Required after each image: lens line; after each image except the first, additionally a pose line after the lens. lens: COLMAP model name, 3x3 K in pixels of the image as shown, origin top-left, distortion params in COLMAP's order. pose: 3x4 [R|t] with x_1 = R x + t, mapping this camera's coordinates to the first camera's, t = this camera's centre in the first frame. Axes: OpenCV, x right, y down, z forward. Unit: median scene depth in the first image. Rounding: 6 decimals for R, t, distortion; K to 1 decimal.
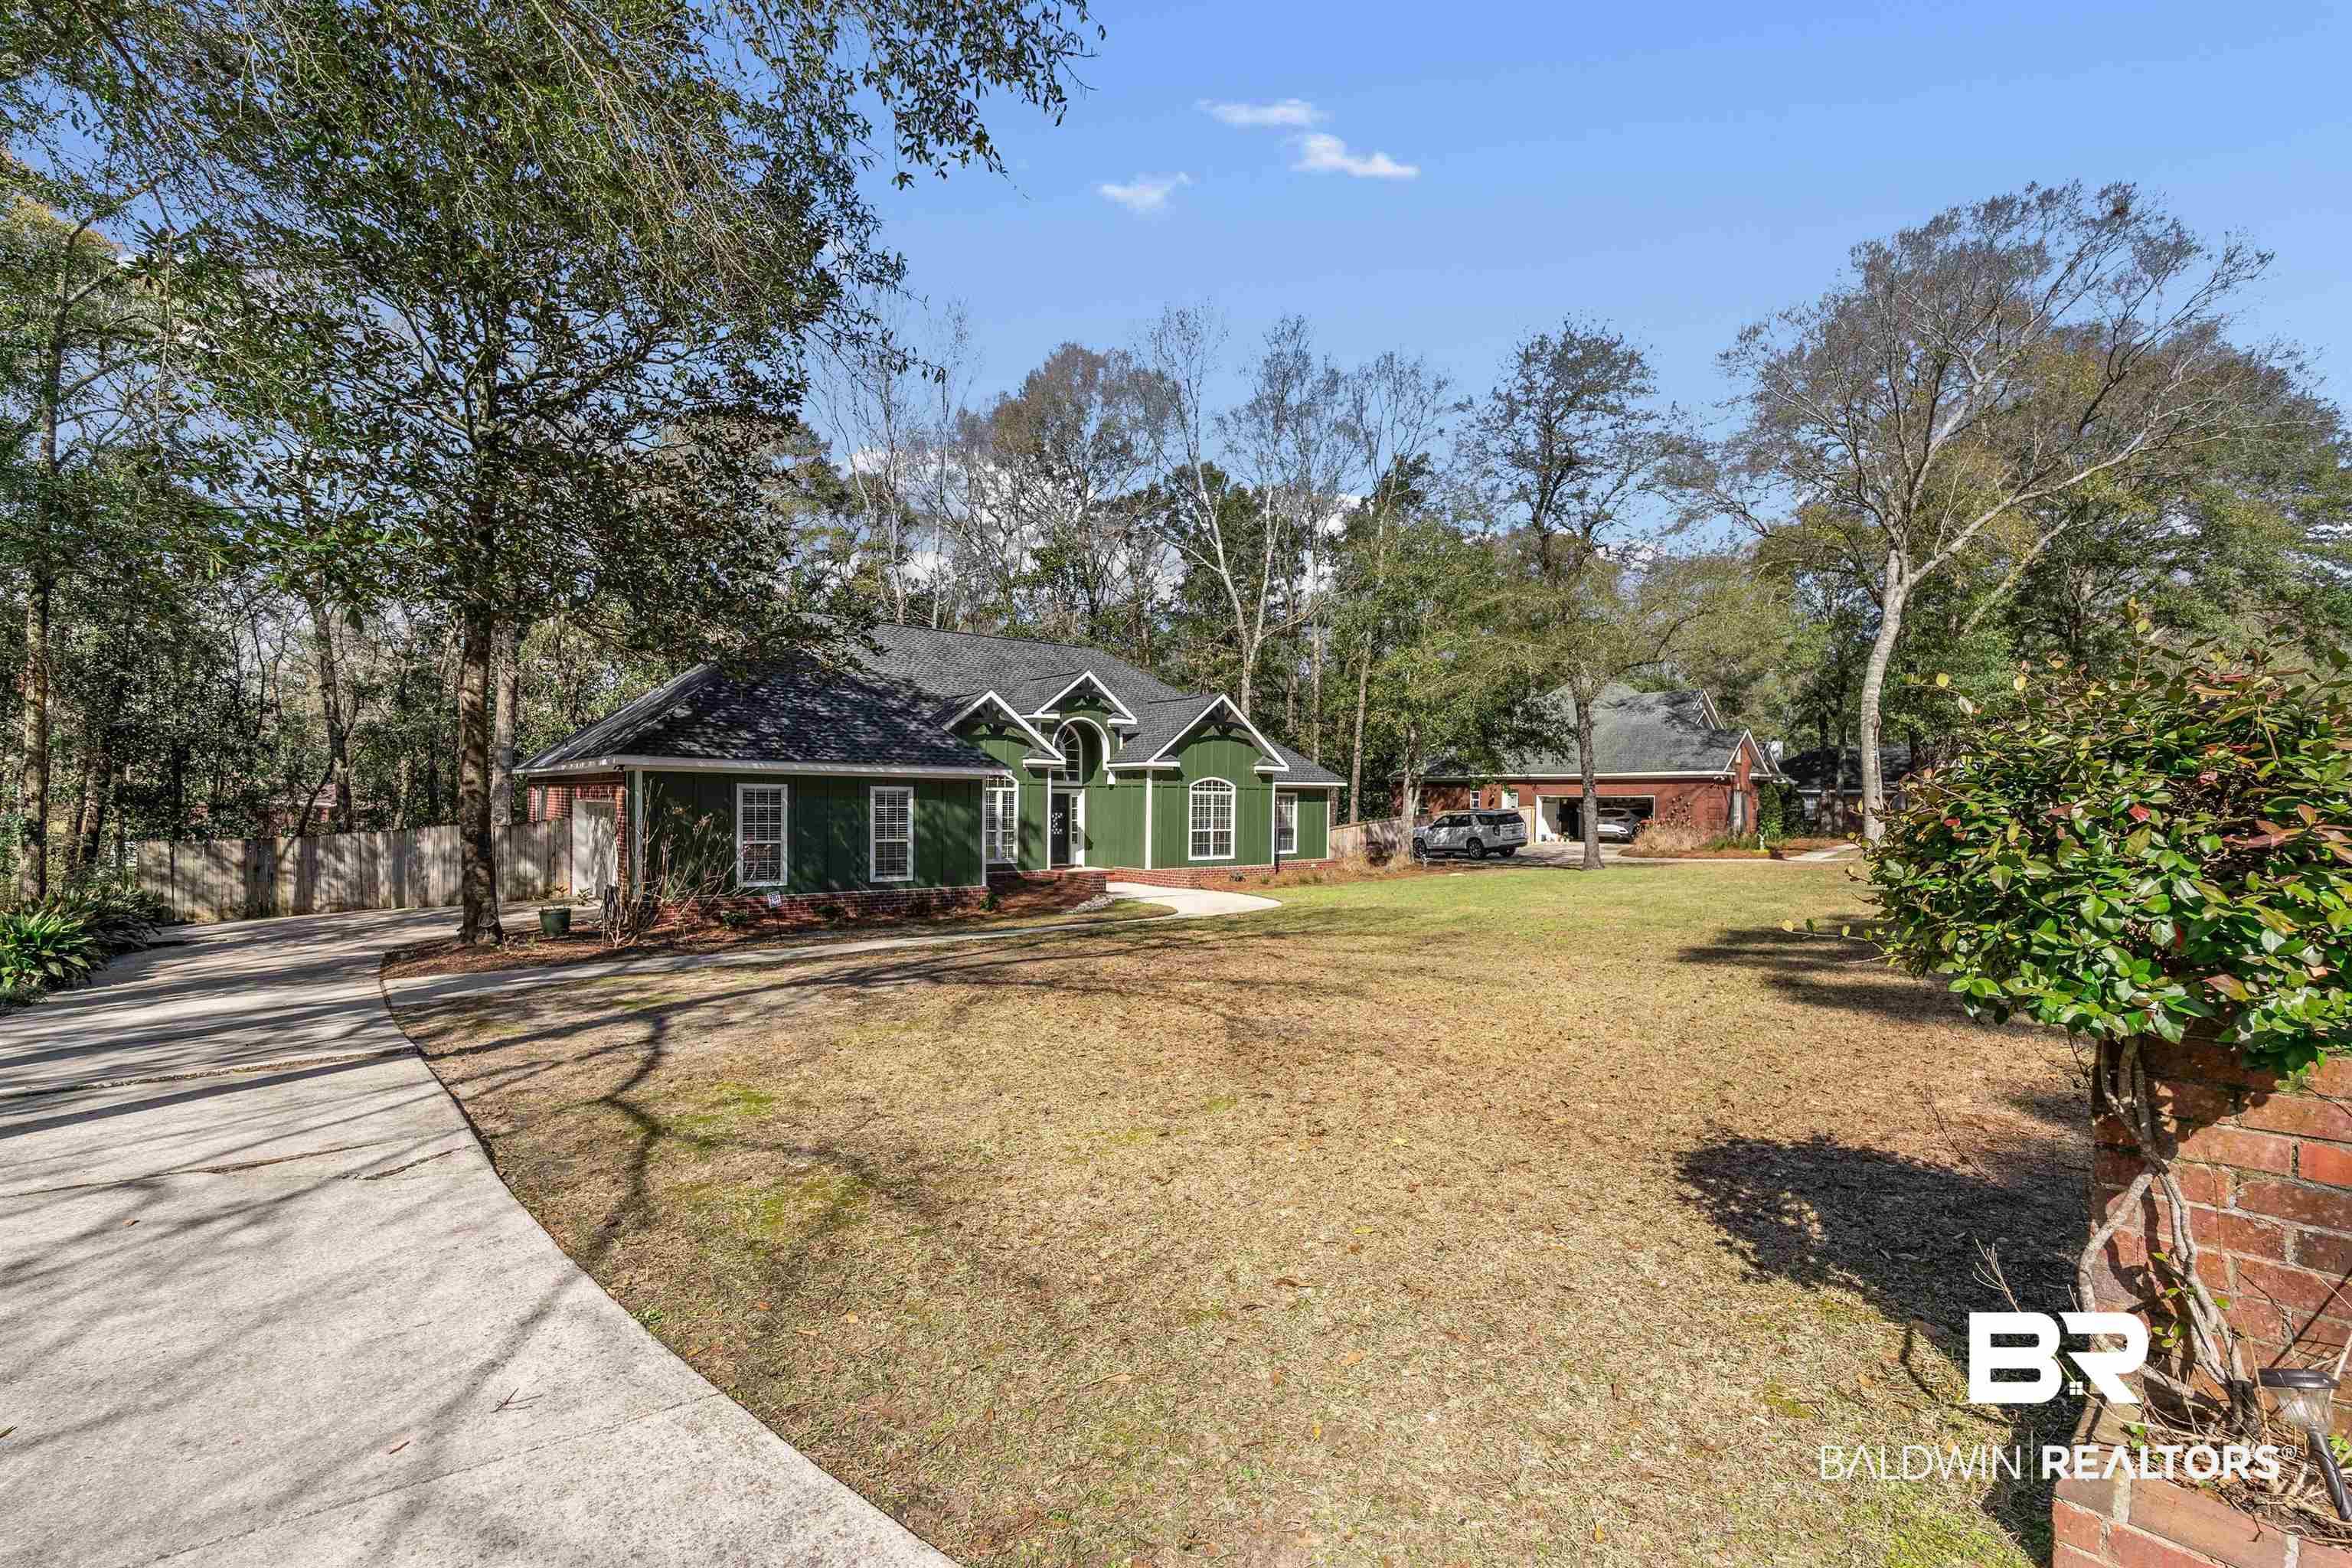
lens RADIAL K [[1028.1, 0, 1183.5], [0, 1028.1, 795.4], [0, 0, 1]] dist [-0.002440, -0.000184]
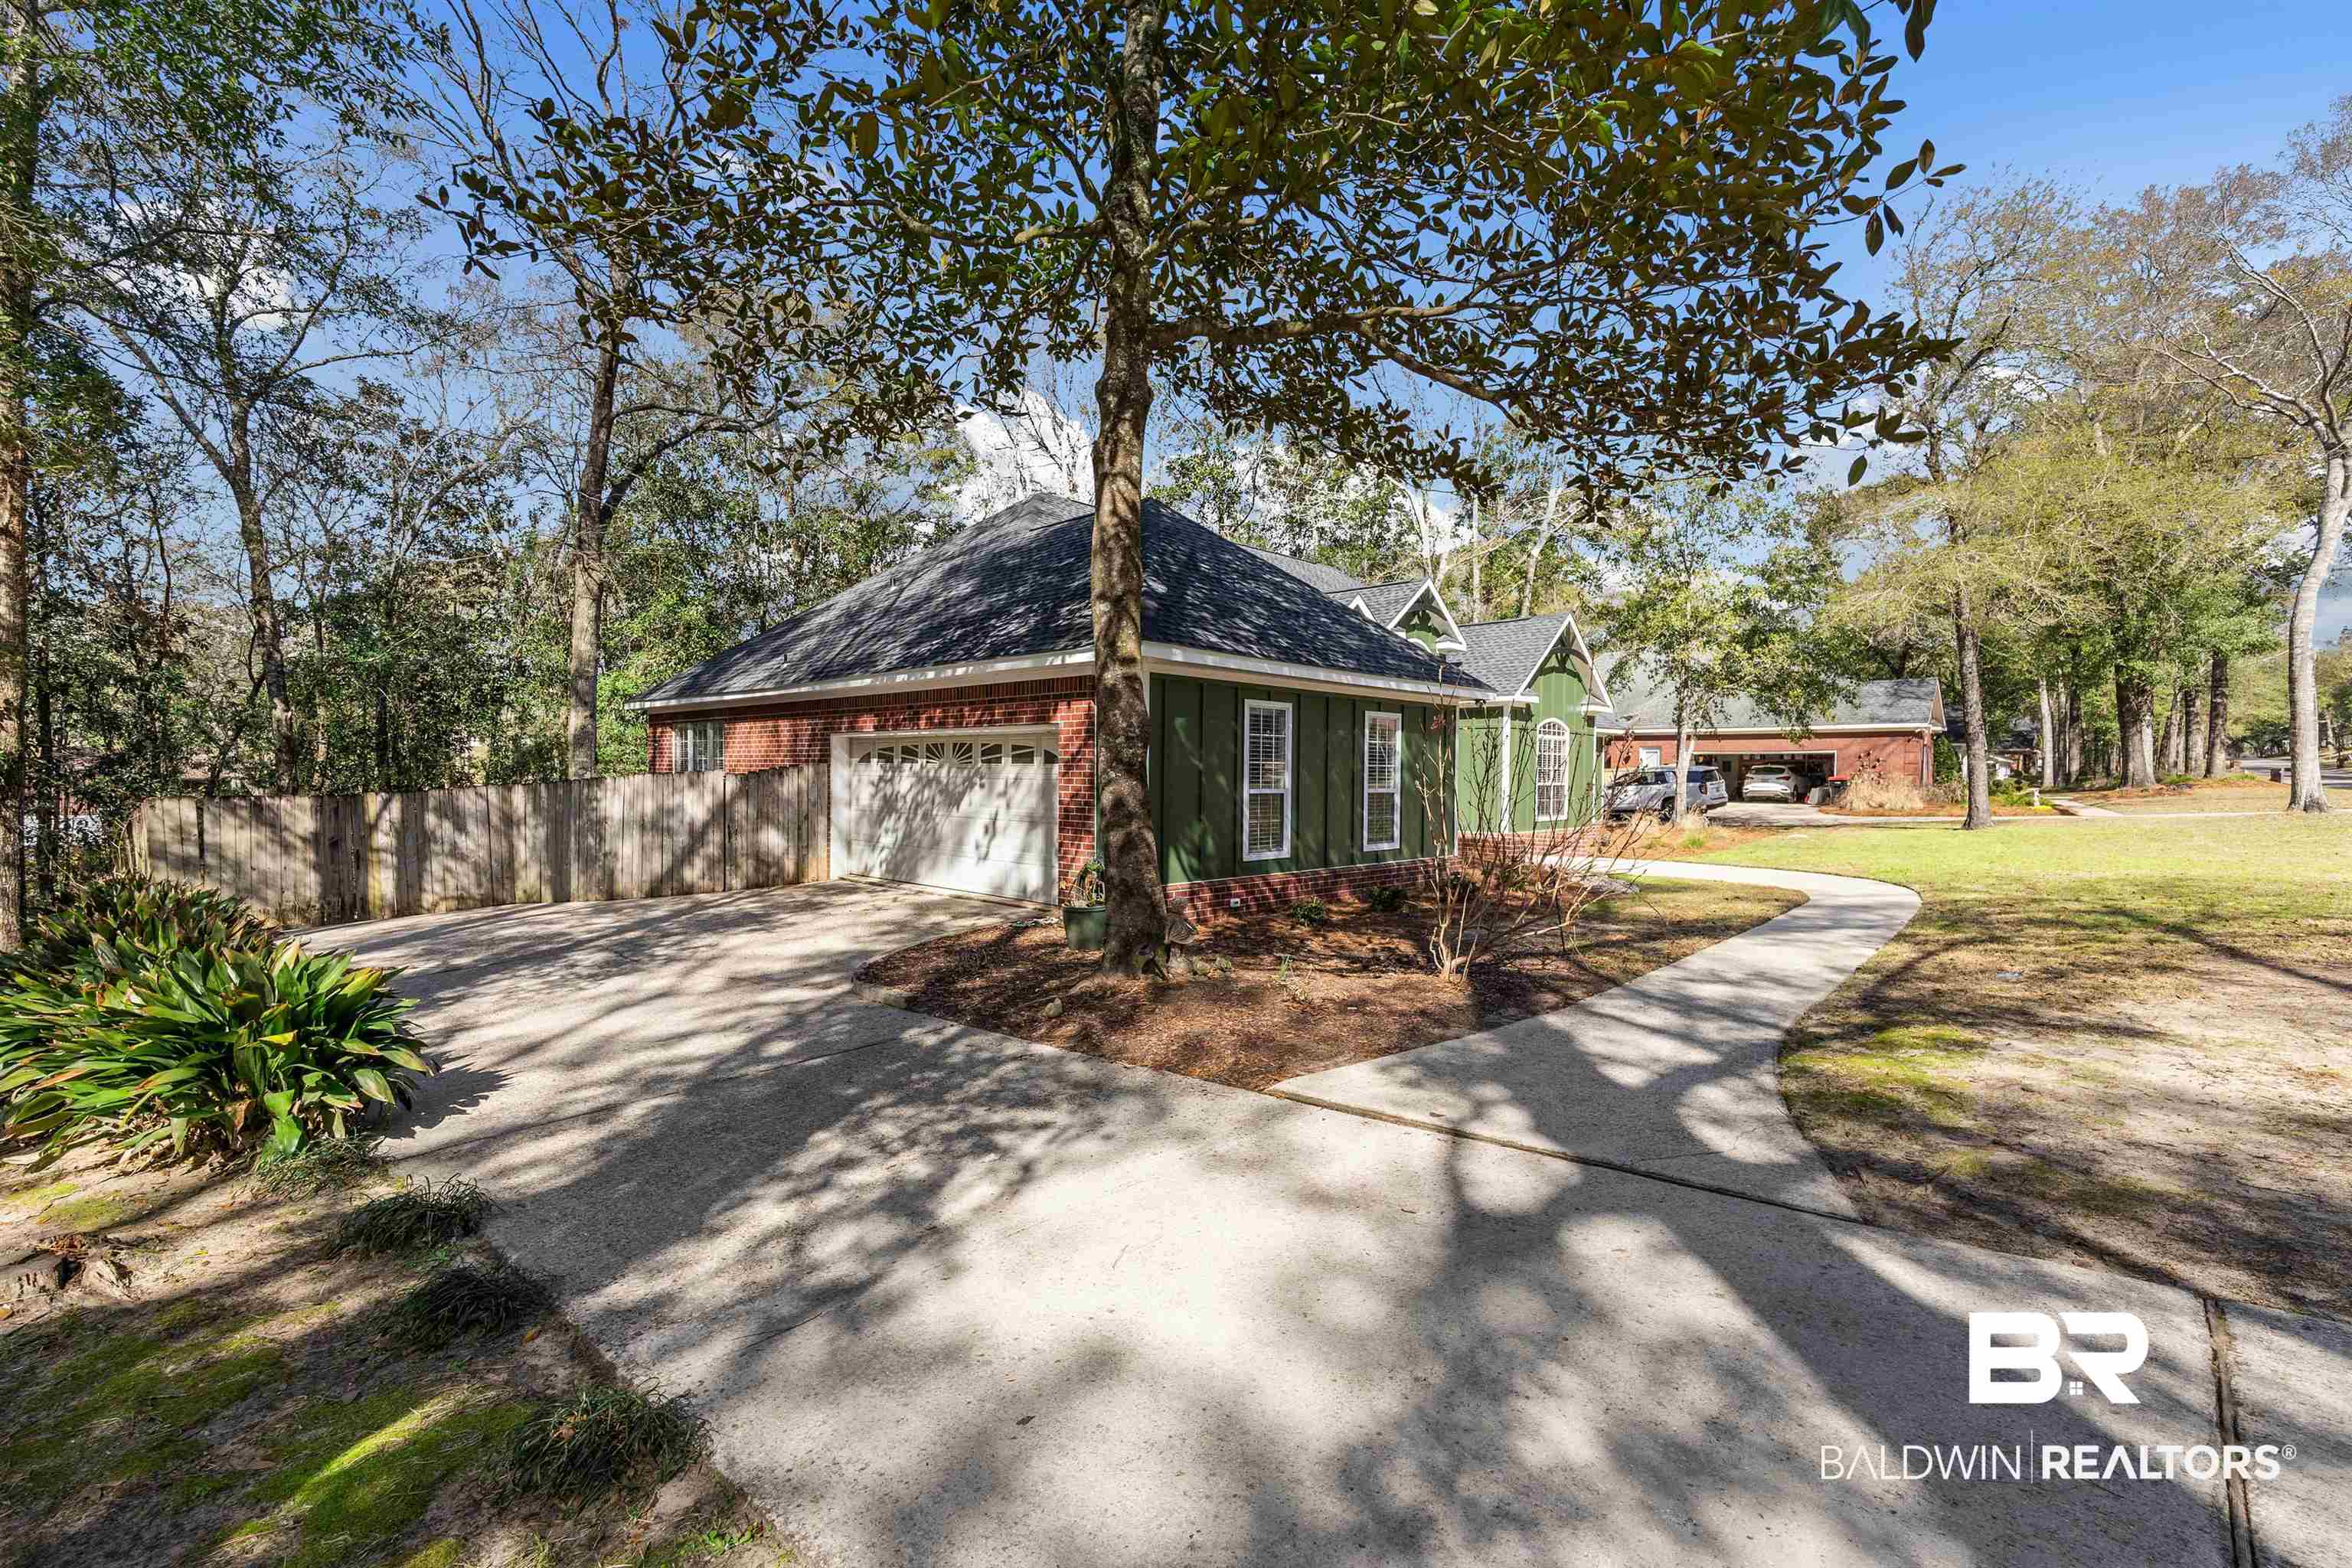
lens RADIAL K [[1028.1, 0, 1175.7], [0, 1028.1, 782.9], [0, 0, 1]] dist [-0.002440, -0.000184]
pose [[0.991873, -0.005410, 0.127118, -0.472199], [0.003561, 0.999885, 0.014767, 0.026153], [-0.127183, -0.014195, 0.991778, 0.317153]]
